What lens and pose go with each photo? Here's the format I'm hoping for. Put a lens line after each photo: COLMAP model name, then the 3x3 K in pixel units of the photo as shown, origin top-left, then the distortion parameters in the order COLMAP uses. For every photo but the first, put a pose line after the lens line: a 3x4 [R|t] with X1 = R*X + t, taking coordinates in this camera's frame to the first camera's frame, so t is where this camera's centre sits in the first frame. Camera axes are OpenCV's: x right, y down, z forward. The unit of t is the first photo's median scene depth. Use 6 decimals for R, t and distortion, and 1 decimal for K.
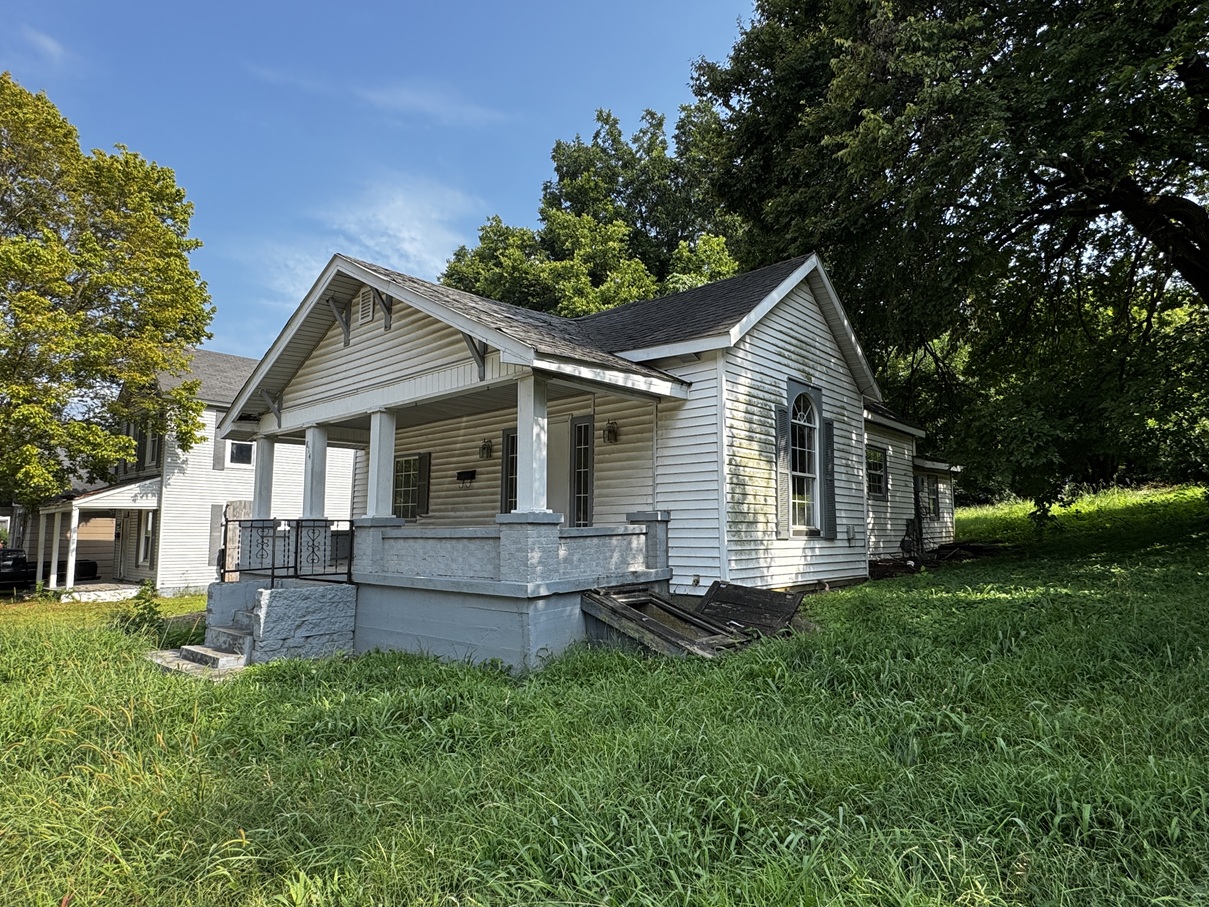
lens RADIAL K [[694.0, 0, 604.5], [0, 694.0, 453.5], [0, 0, 1]] dist [-0.001515, -0.000157]
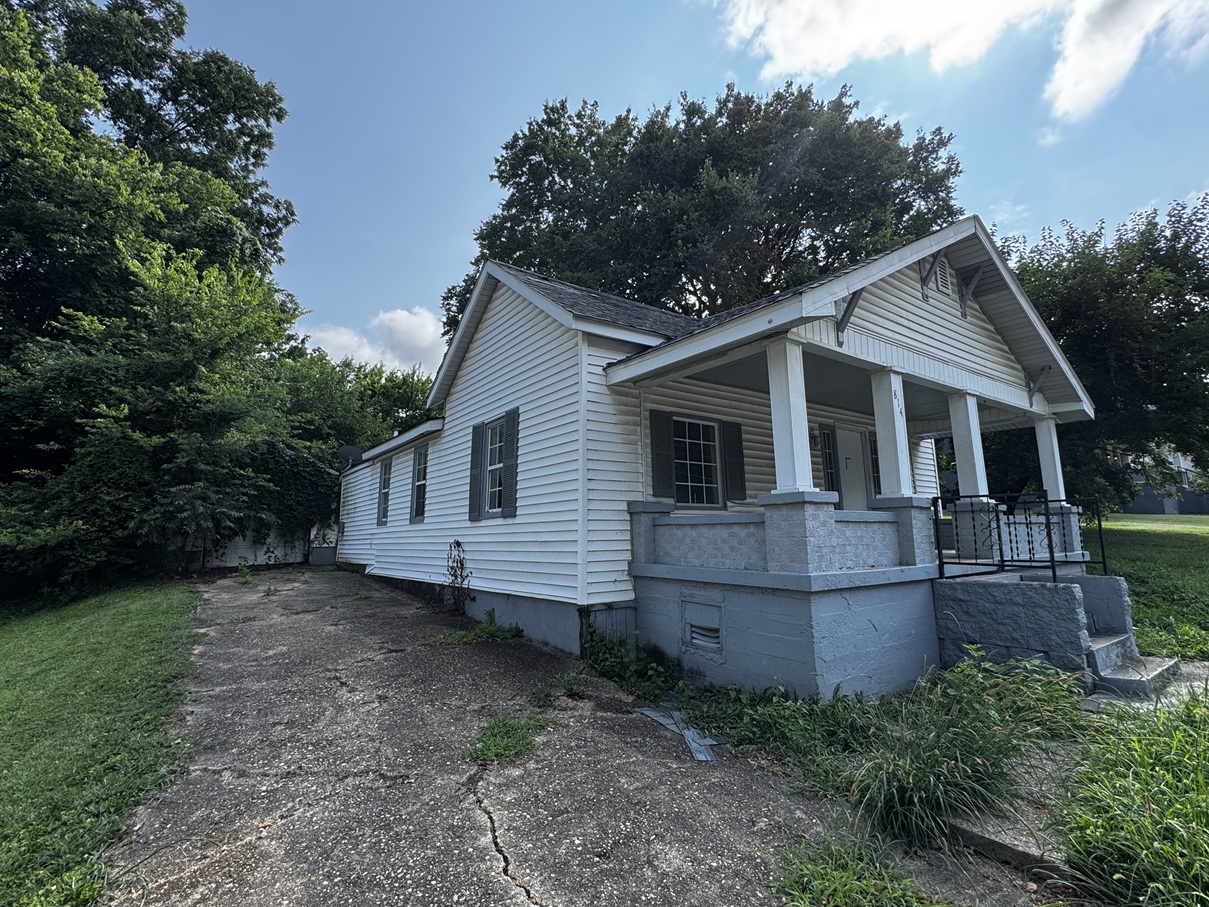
lens RADIAL K [[579.2, 0, 604.6], [0, 579.2, 442.3], [0, 0, 1]] dist [0.000235, 0.000019]
pose [[0.213499, 0.164631, 0.962972, -0.989785], [-0.090970, 0.984766, -0.148188, 0.142506], [-0.972699, -0.055963, 0.225223, 1.073269]]
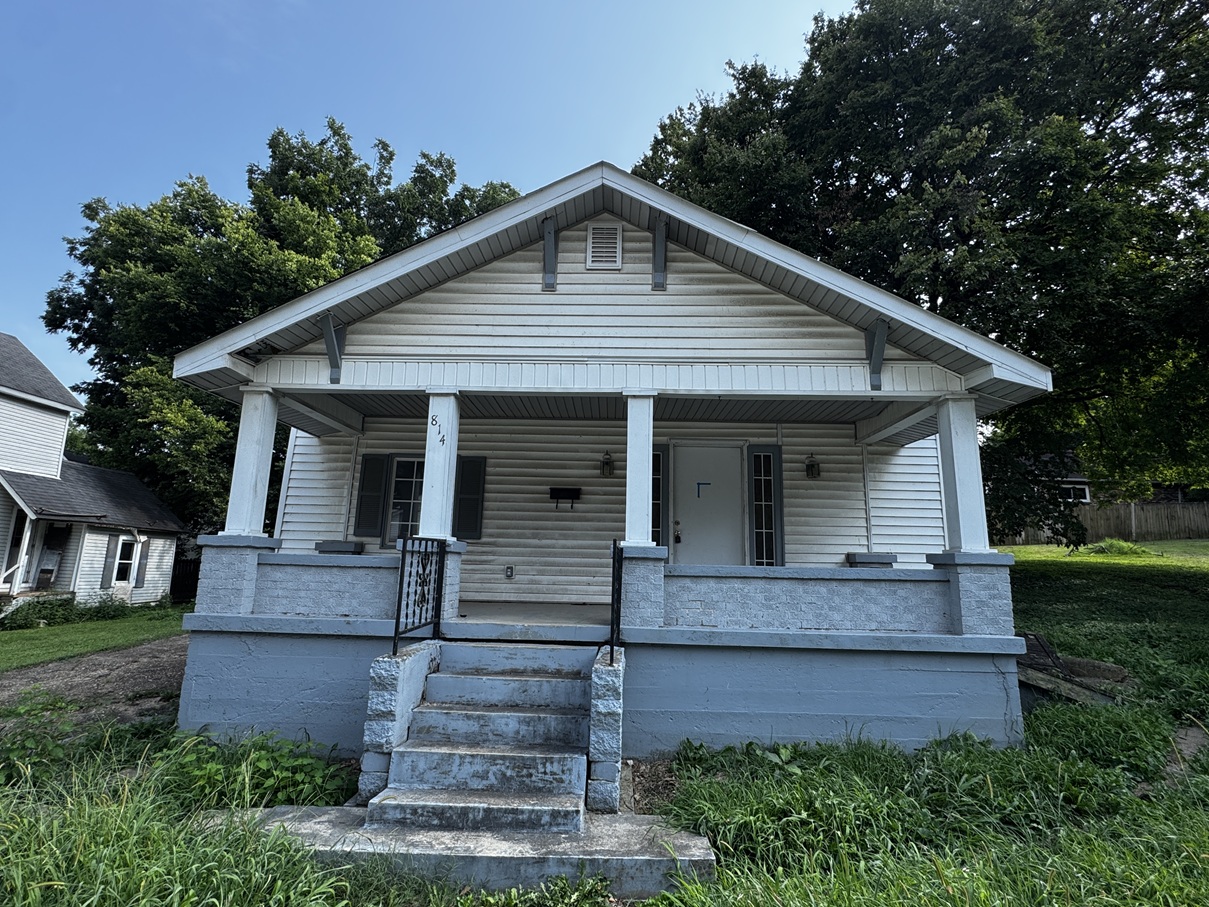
lens RADIAL K [[602.5, 0, 604.5], [0, 602.5, 453.5], [0, 0, 1]] dist [-0.009122, -0.000007]
pose [[0.767553, 0.143770, 0.624654, -0.599787], [-0.098763, 0.989410, -0.106366, 0.055218], [-0.633331, 0.019949, 0.773623, 0.447085]]
